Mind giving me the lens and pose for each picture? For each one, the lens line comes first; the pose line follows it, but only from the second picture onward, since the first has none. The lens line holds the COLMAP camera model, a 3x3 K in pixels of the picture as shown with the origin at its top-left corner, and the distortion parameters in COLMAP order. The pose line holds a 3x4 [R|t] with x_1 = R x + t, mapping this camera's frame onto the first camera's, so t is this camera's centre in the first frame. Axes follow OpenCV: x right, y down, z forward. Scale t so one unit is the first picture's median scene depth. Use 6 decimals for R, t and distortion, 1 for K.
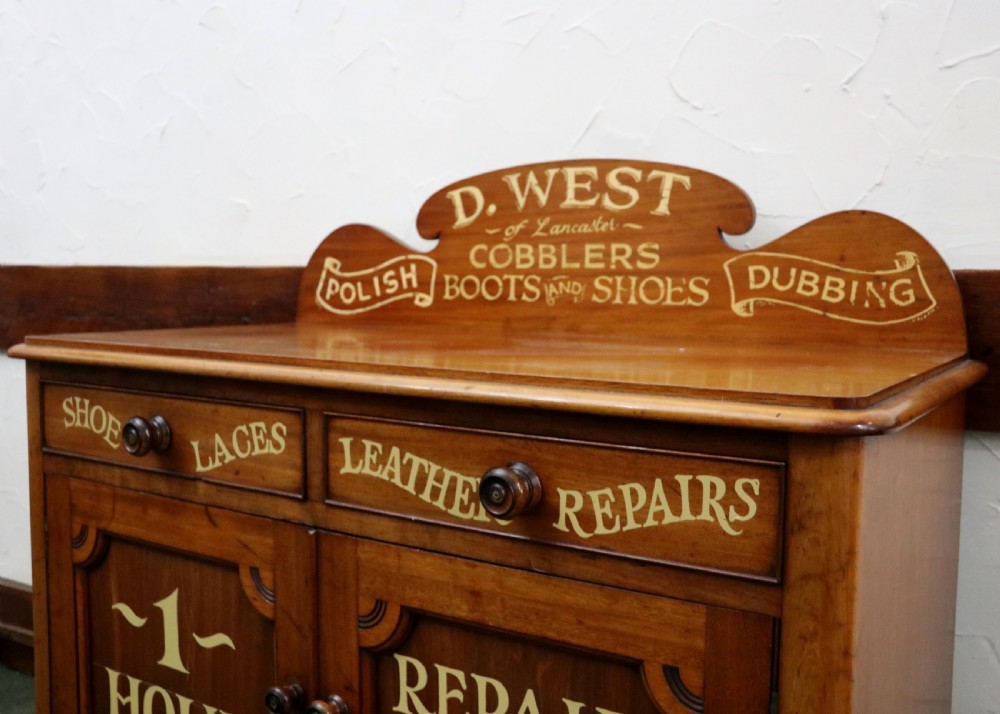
lens RADIAL K [[1012.1, 0, 503.8], [0, 1012.1, 344.1], [0, 0, 1]] dist [-0.083515, 0.000000]
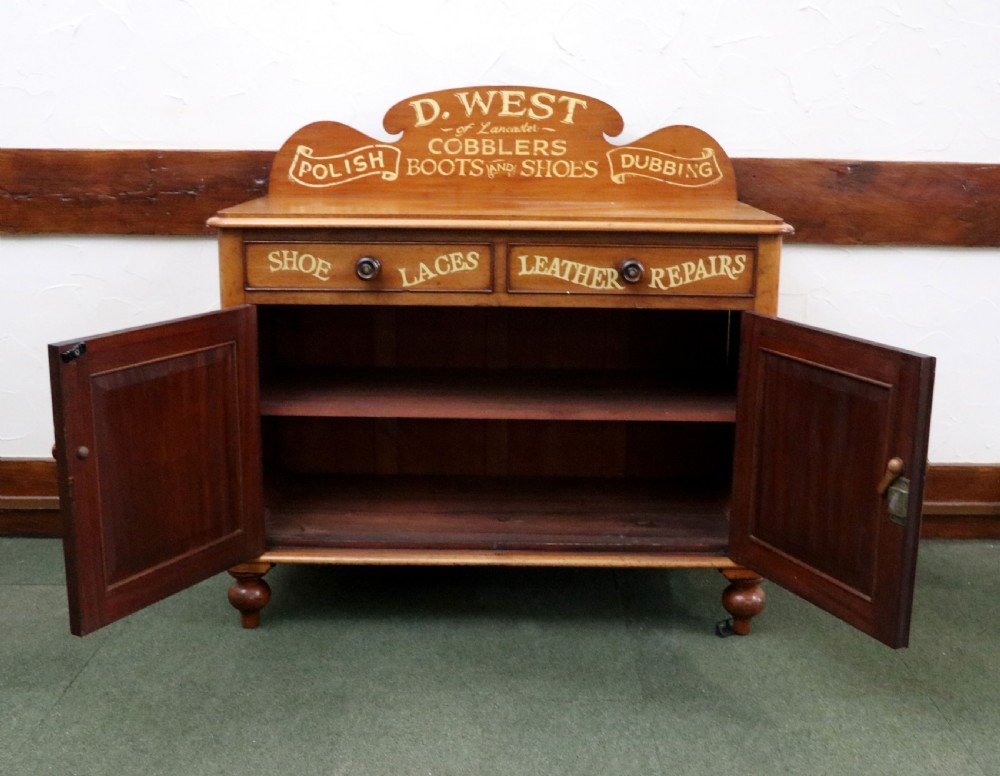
lens RADIAL K [[1235.2, 0, 521.6], [0, 1235.2, 398.5], [0, 0, 1]] dist [-0.115318, 0.000000]
pose [[0.834064, -0.120997, 0.538235, -1.125924], [0.031482, 0.984500, 0.172533, -0.034263], [-0.550768, -0.126959, 0.824946, -0.741477]]
